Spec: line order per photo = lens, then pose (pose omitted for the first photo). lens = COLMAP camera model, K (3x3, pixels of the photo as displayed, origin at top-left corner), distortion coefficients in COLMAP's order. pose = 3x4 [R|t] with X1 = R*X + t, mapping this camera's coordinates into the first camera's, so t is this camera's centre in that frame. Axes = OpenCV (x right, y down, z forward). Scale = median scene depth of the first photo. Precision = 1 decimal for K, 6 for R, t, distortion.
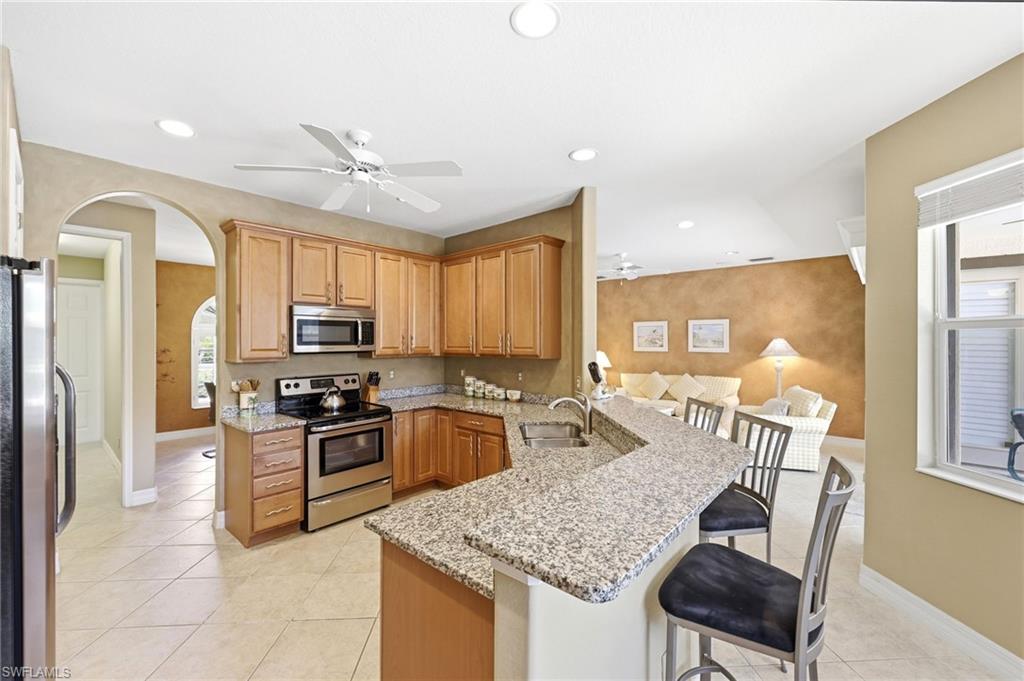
lens RADIAL K [[415.9, 0, 512.0], [0, 415.9, 340.5], [0, 0, 1]] dist [0.000277, 0.000054]
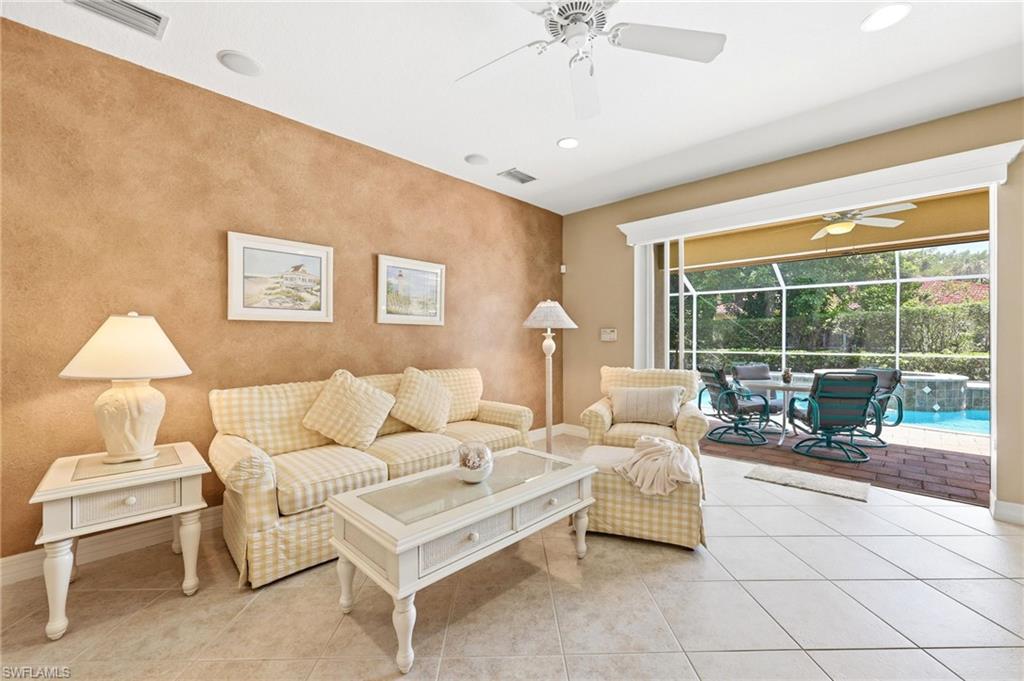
lens RADIAL K [[416.0, 0, 517.8], [0, 416.0, 339.0], [0, 0, 1]] dist [0.001047, 0.000231]
pose [[0.046642, 0.001159, 0.998911, -0.055375], [-0.002576, 0.999996, -0.001040, 0.082078], [-0.998908, -0.002525, 0.046644, 1.503536]]
